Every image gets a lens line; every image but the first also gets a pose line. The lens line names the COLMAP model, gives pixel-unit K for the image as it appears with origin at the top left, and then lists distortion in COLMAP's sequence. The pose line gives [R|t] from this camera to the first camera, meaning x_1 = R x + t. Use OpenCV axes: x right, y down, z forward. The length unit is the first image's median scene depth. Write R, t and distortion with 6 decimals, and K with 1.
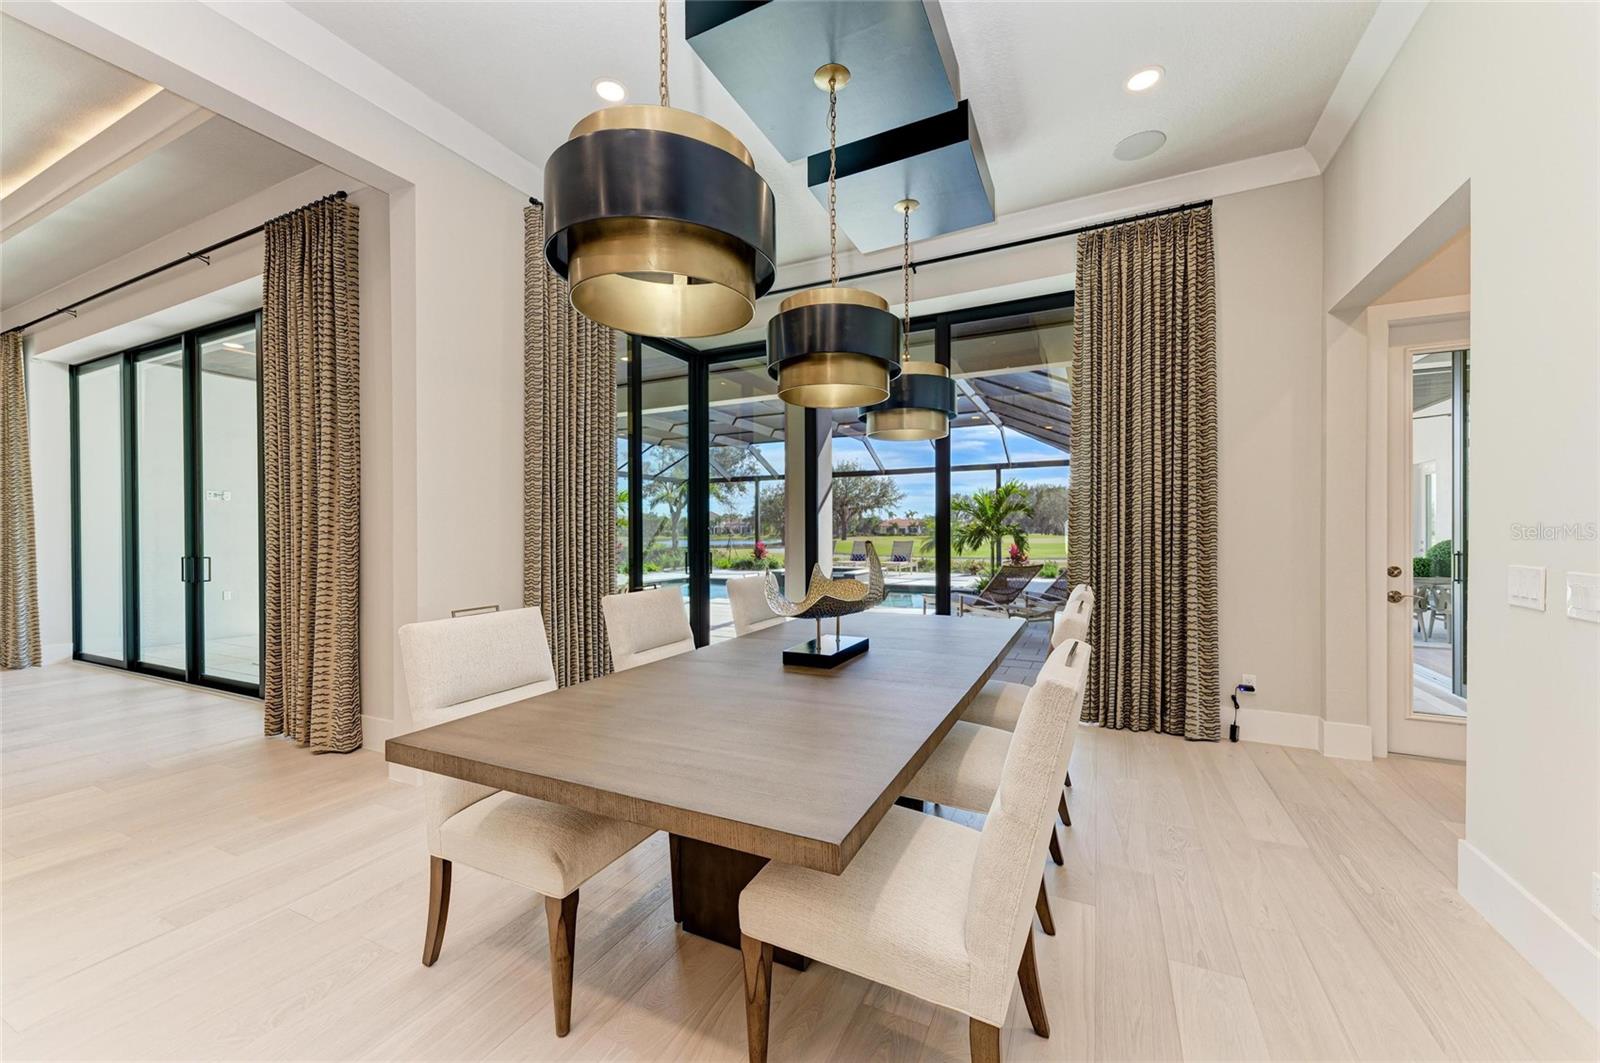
lens RADIAL K [[615.9, 0, 797.7], [0, 615.9, 530.1], [0, 0, 1]] dist [0.020081, -0.003439]
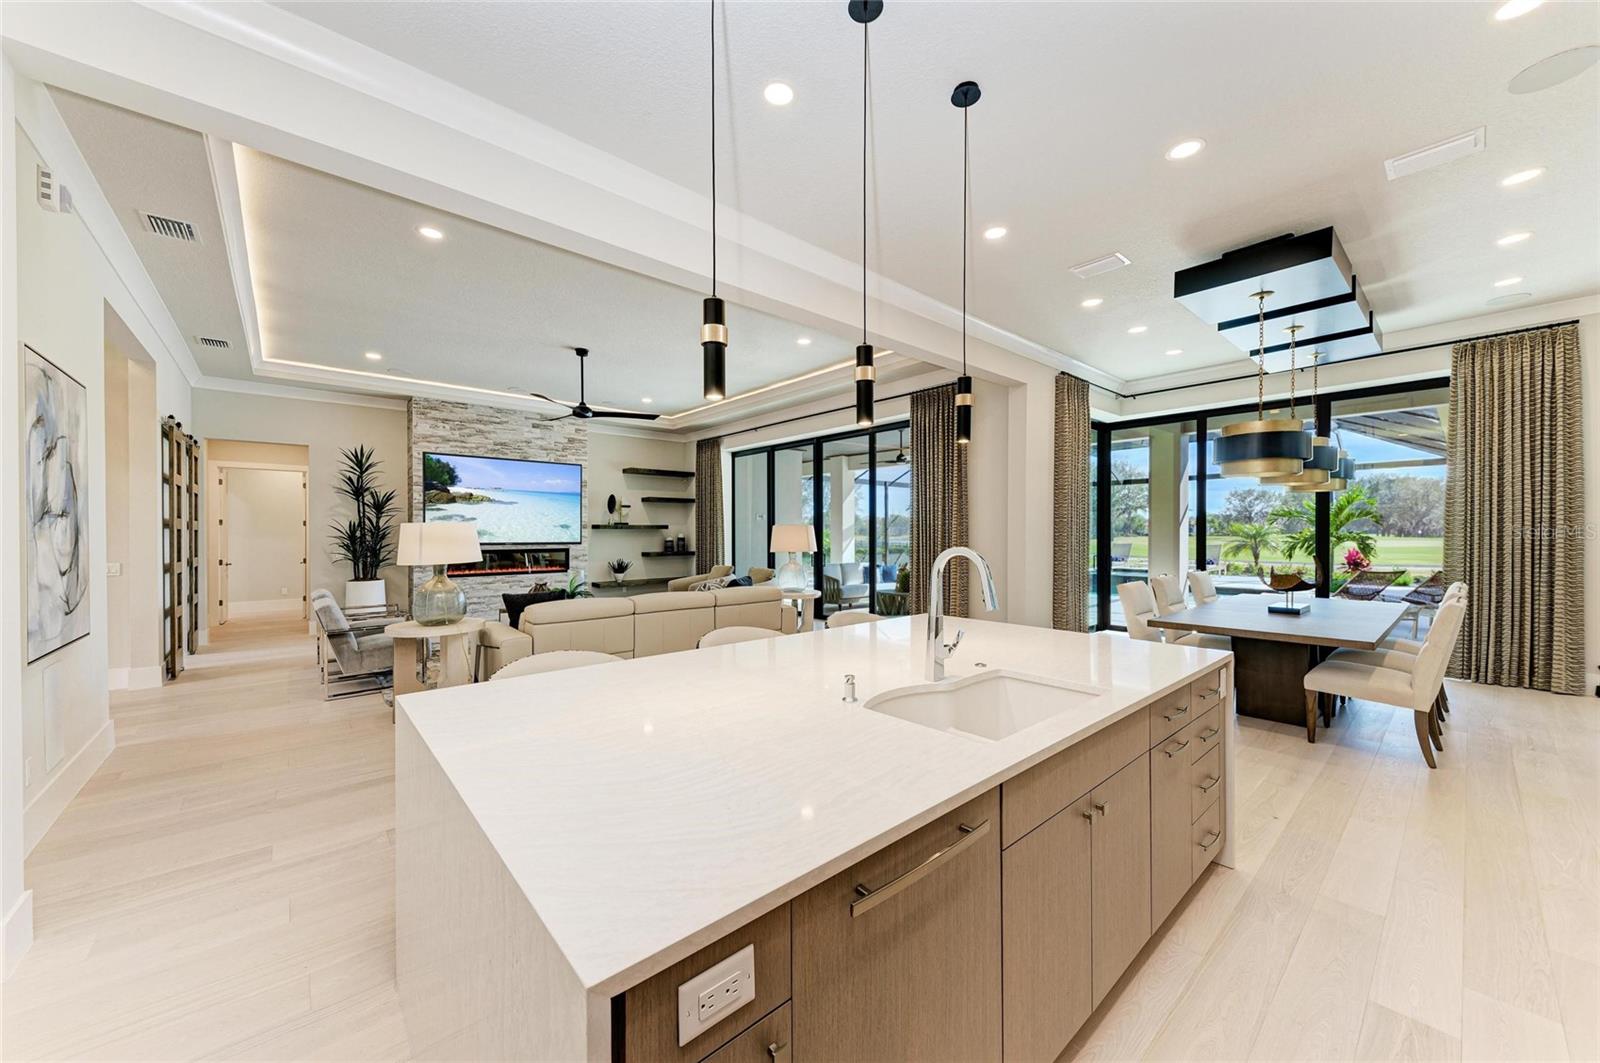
lens RADIAL K [[574.2, 0, 809.2], [0, 574.2, 532.5], [0, 0, 1]] dist [0.014647, -0.003537]
pose [[0.921785, 0.001730, -0.387698, -0.427976], [0.000062, 0.999989, 0.004611, -0.042166], [0.387702, -0.004275, 0.921775, -0.883139]]
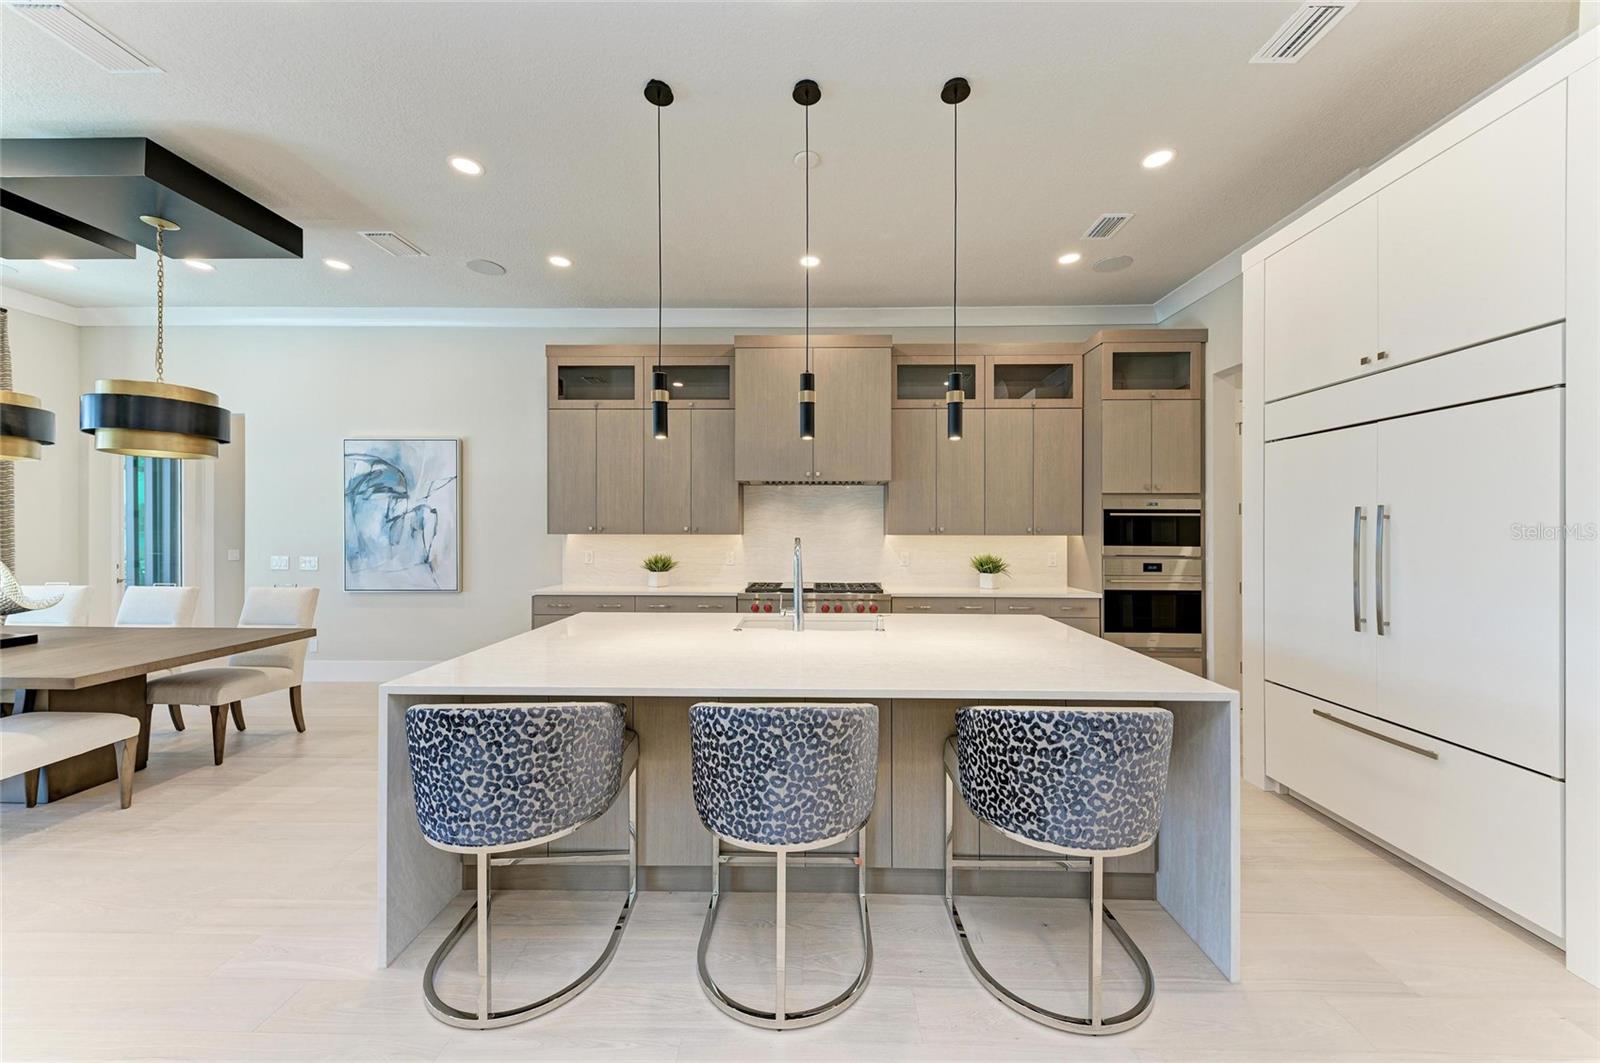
lens RADIAL K [[574.2, 0, 801.3], [0, 574.2, 531.8], [0, 0, 1]] dist [0.014647, -0.003537]
pose [[-0.422635, -0.001201, 0.906299, -1.214201], [-0.004287, 0.999991, -0.000674, -0.034636], [-0.906290, -0.004170, -0.422636, -0.065136]]
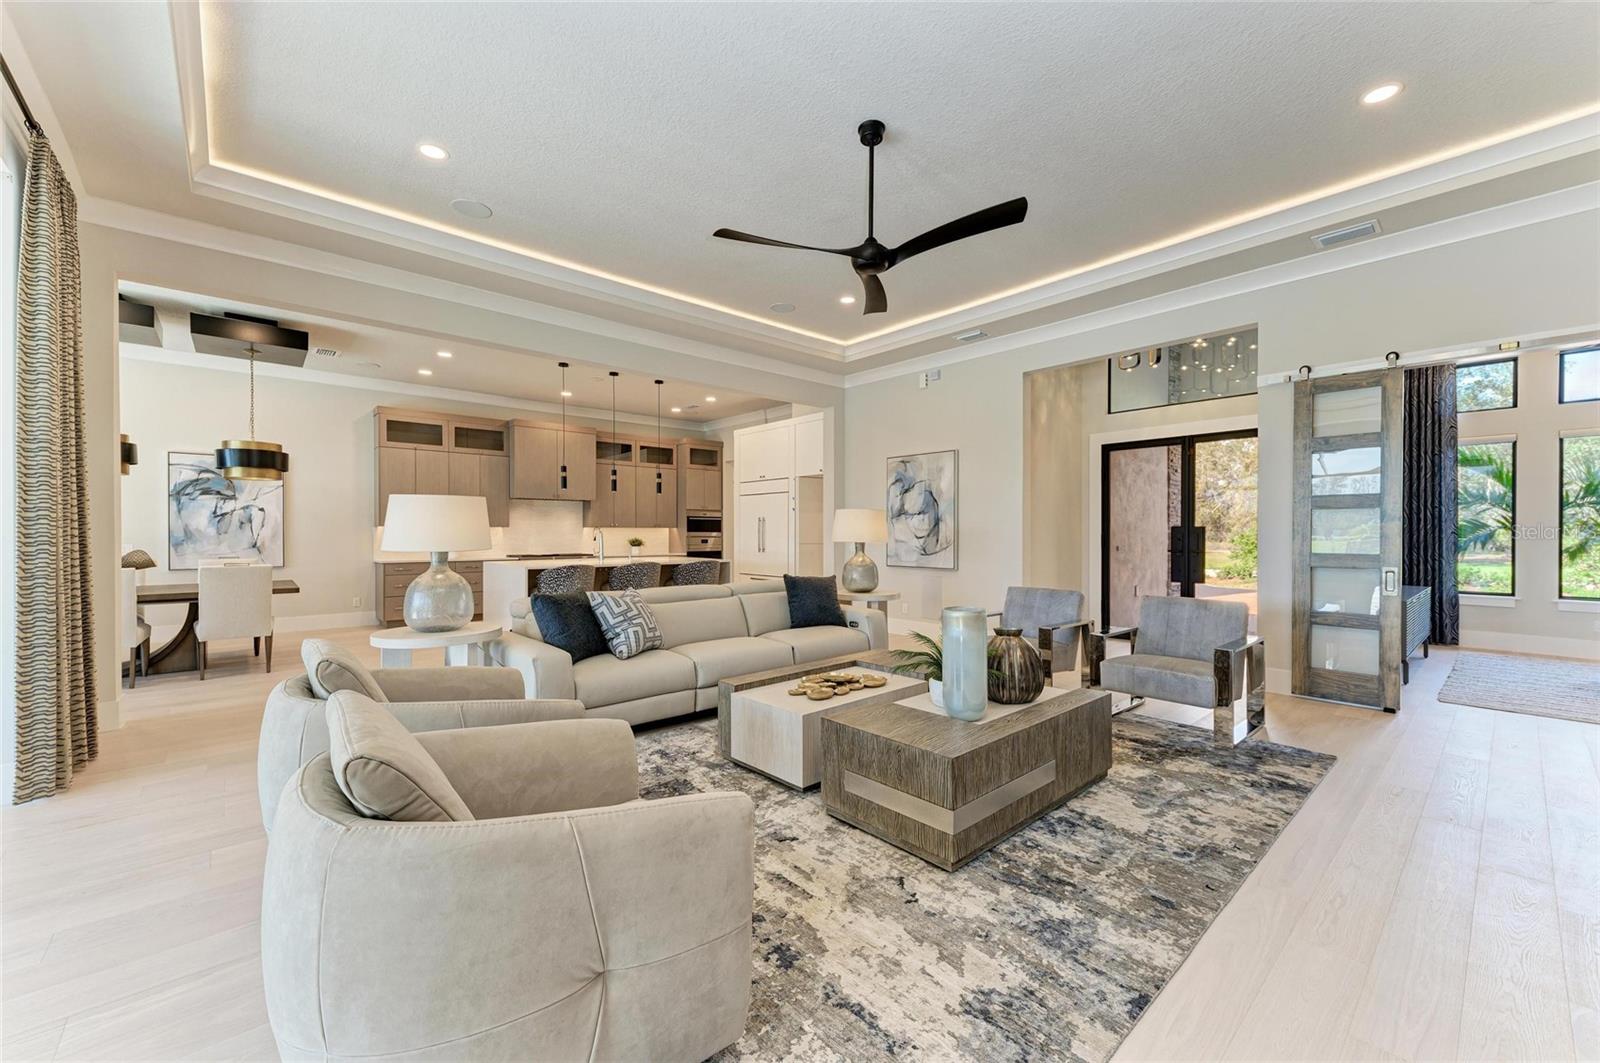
lens RADIAL K [[615.9, 0, 794.5], [0, 615.9, 533.6], [0, 0, 1]] dist [0.020081, -0.003439]
pose [[-0.922782, 0.002543, 0.385314, -1.985052], [0.001800, 0.999996, -0.002290, 0.004817], [-0.385319, -0.001420, -0.922782, 1.345132]]
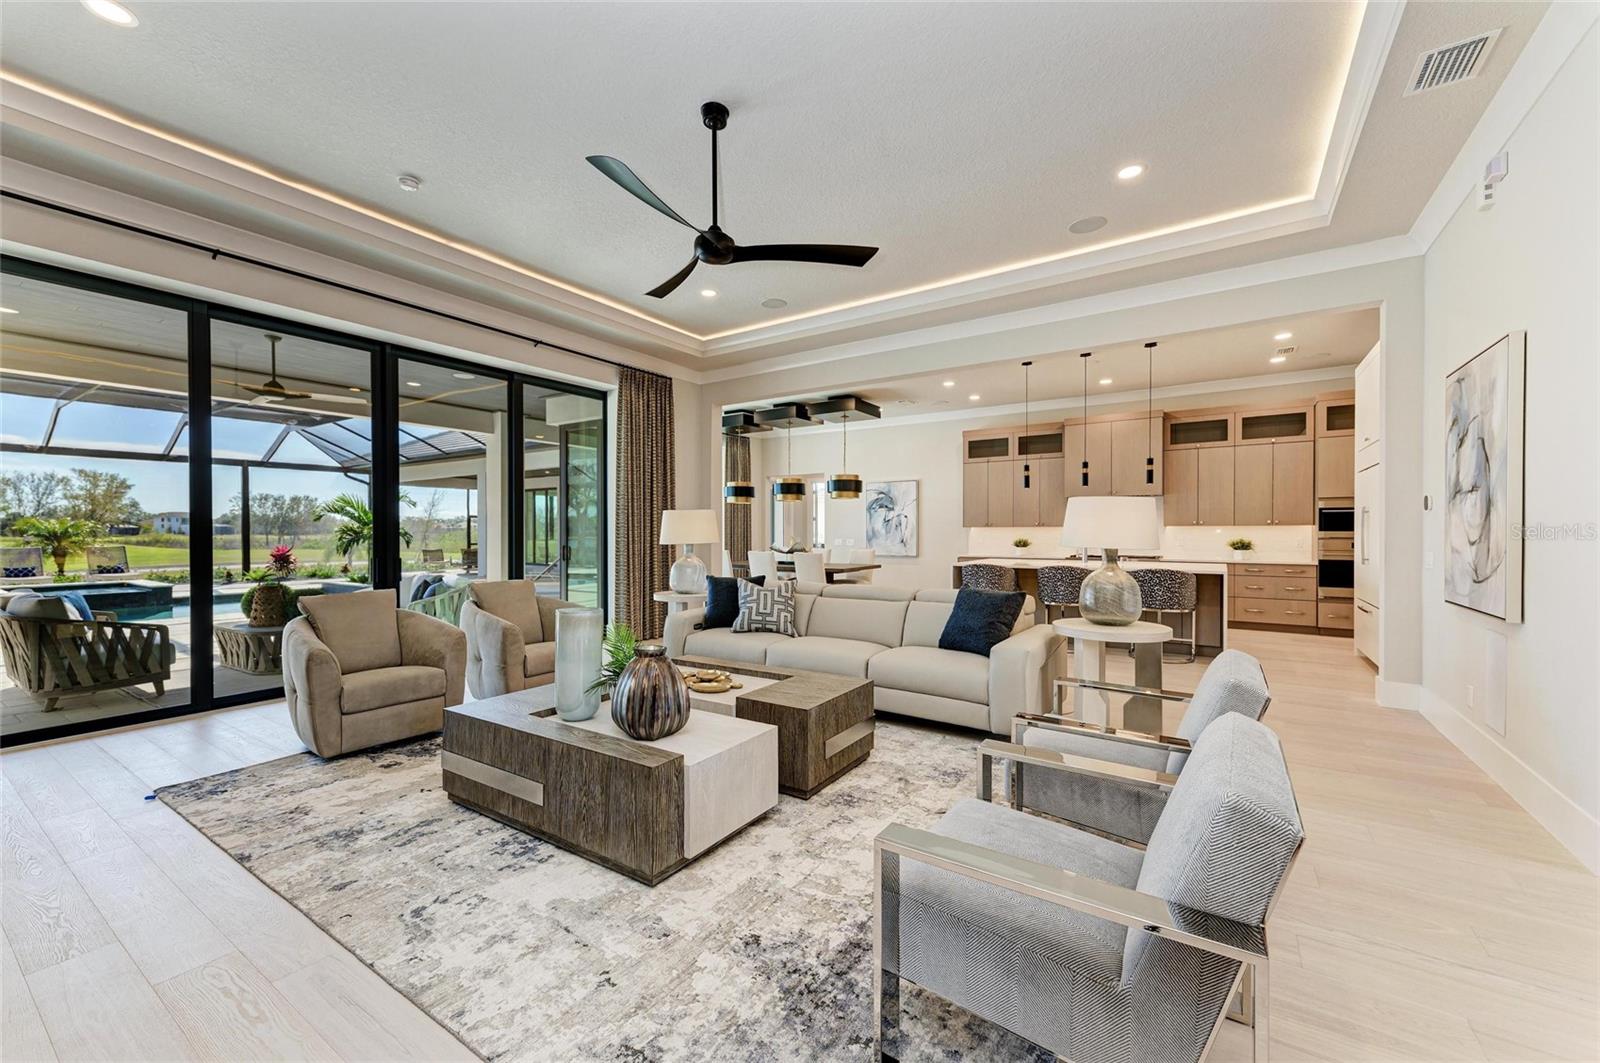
lens RADIAL K [[615.9, 0, 811.8], [0, 615.9, 538.5], [0, 0, 1]] dist [0.020081, -0.003439]
pose [[0.111824, -0.006833, 0.993705, -2.571629], [-0.002509, 0.999971, 0.007158, 0.003245], [-0.993725, -0.003294, 0.111803, 0.262060]]
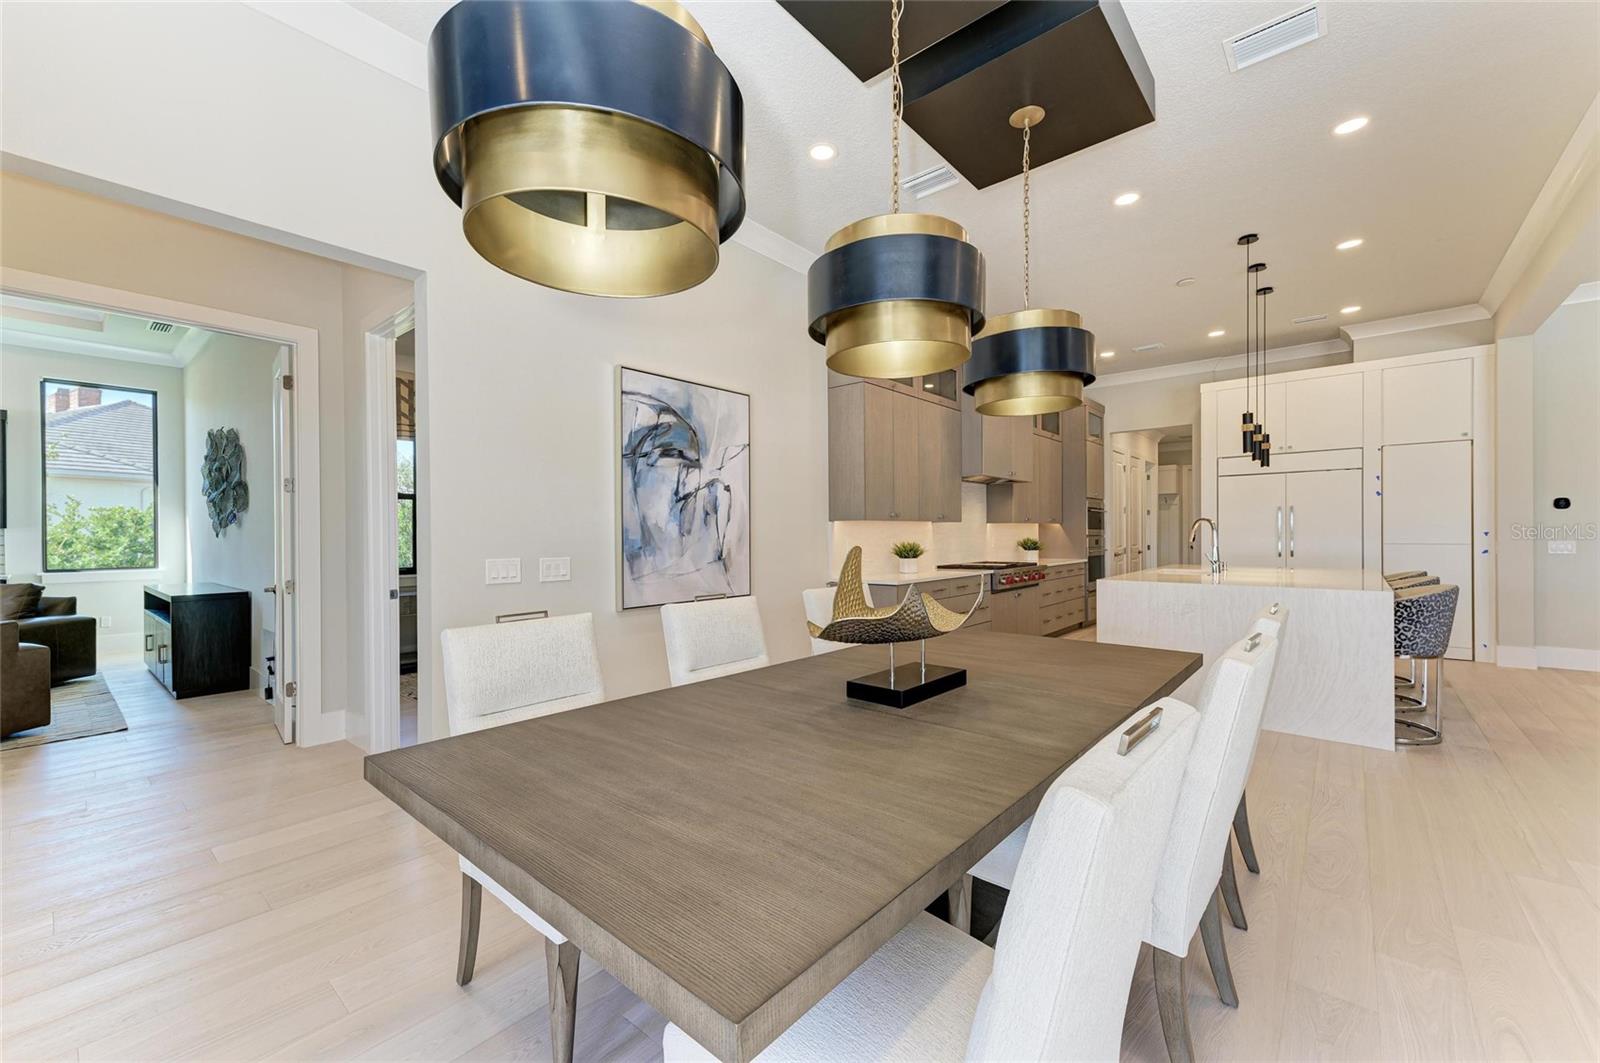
lens RADIAL K [[615.9, 0, 800.0], [0, 615.9, 537.0], [0, 0, 1]] dist [0.020081, -0.003439]
pose [[-0.967012, 0.007961, 0.254605, -0.004363], [0.009357, 0.999947, 0.004275, -0.000725], [-0.254557, 0.006516, -0.967036, 1.139918]]
